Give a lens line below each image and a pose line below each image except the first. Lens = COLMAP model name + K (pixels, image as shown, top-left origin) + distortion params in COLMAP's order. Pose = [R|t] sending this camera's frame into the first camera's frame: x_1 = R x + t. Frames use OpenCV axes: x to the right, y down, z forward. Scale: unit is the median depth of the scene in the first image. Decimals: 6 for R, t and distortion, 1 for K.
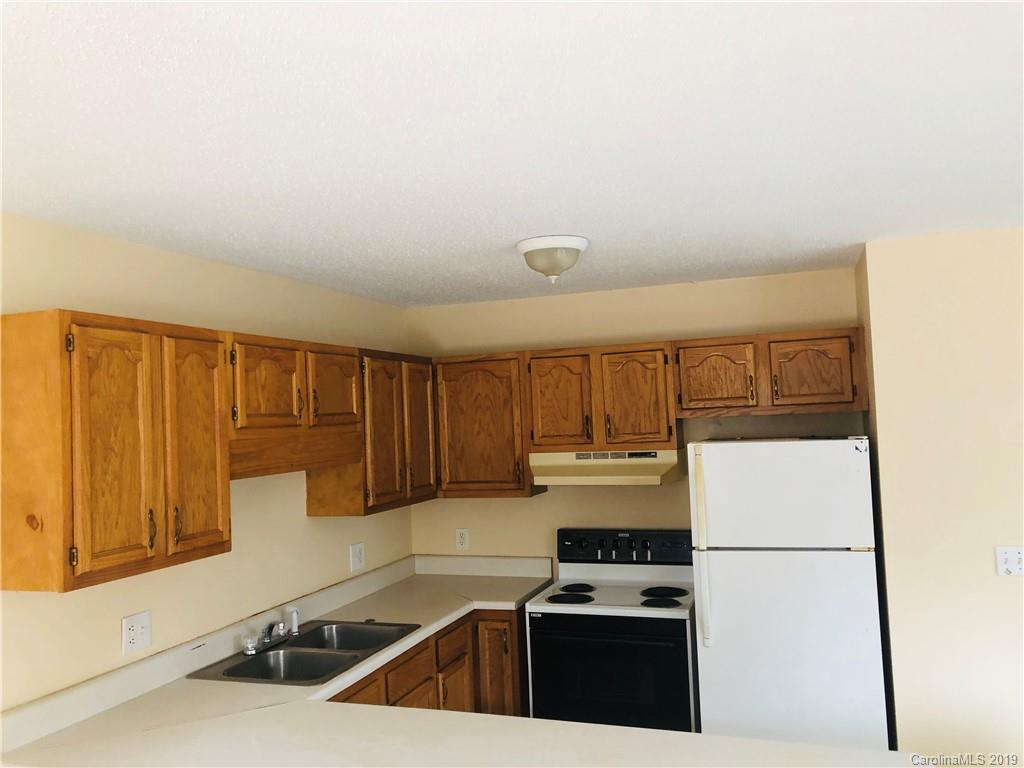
lens RADIAL K [[828.6, 0, 512.0], [0, 828.6, 384.0], [0, 0, 1]] dist [0.061541, -0.103144]
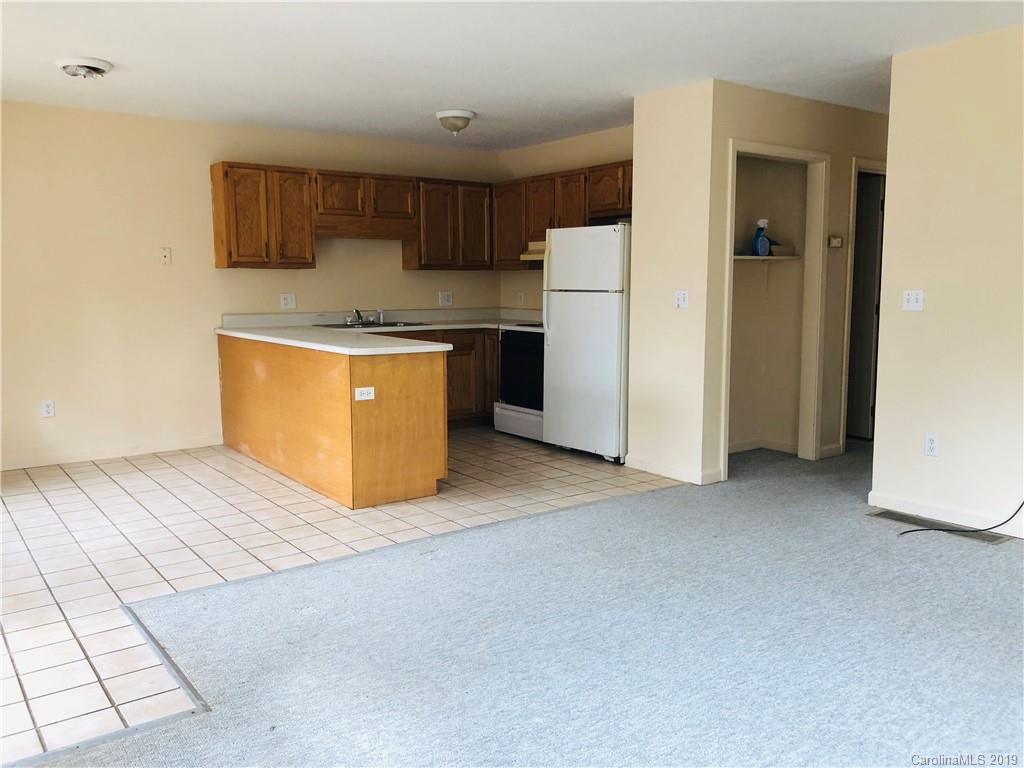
lens RADIAL K [[828.6, 0, 512.0], [0, 828.6, 384.0], [0, 0, 1]] dist [0.061541, -0.103144]
pose [[0.823384, 0.109392, -0.556841, 1.286661], [-0.007856, 0.983348, 0.181563, 0.085979], [0.567430, -0.145122, 0.810533, -0.533976]]
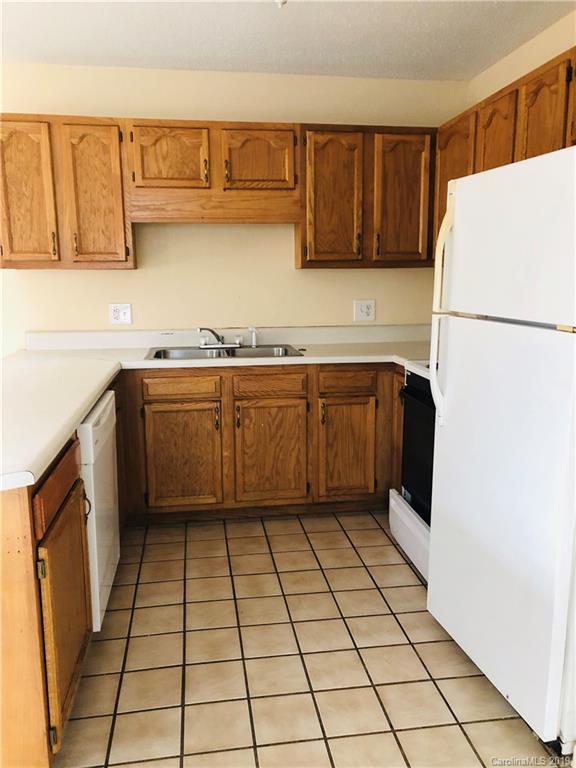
lens RADIAL K [[621.4, 0, 288.0], [0, 621.4, 384.0], [0, 0, 1]] dist [0.061541, -0.103144]
pose [[0.471218, 0.191822, -0.860905, 0.779314], [0.023076, 0.973049, 0.229440, 0.135969], [0.881715, -0.127982, 0.454092, 0.638473]]
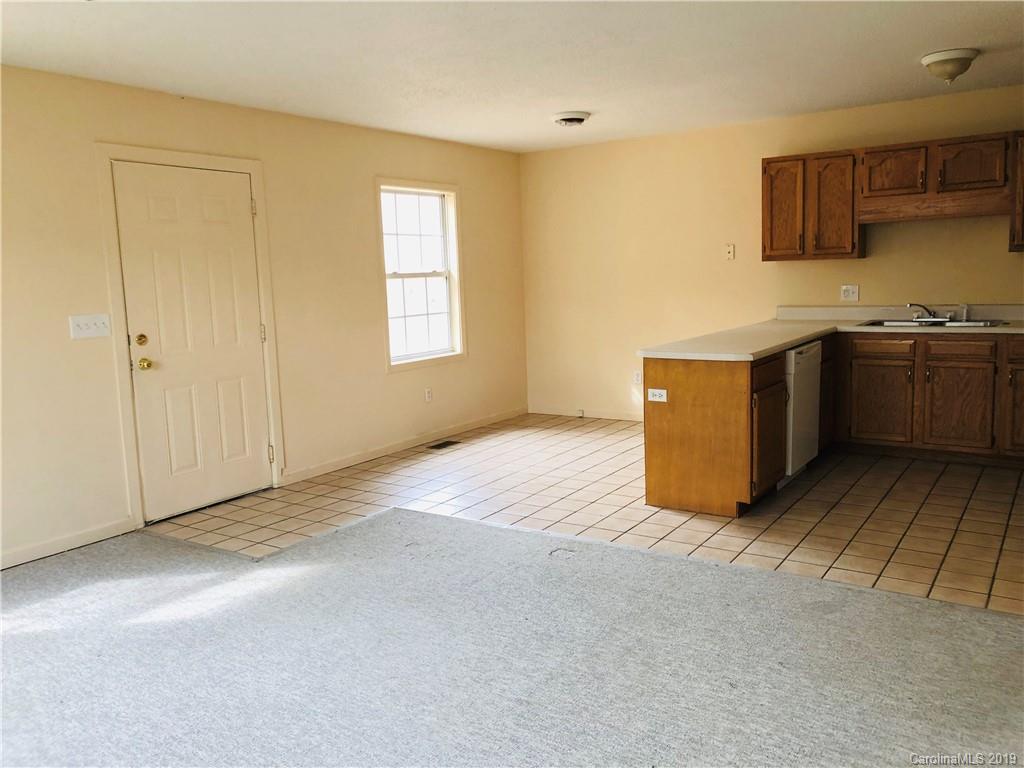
lens RADIAL K [[827.8, 0, 512.0], [0, 827.8, 384.0], [0, 0, 1]] dist [0.003481, 0.010323]
pose [[-0.256994, 0.184634, -0.948612, 1.728806], [0.088400, 0.981956, 0.167176, 0.079923], [0.962362, -0.040894, -0.268678, 0.656164]]
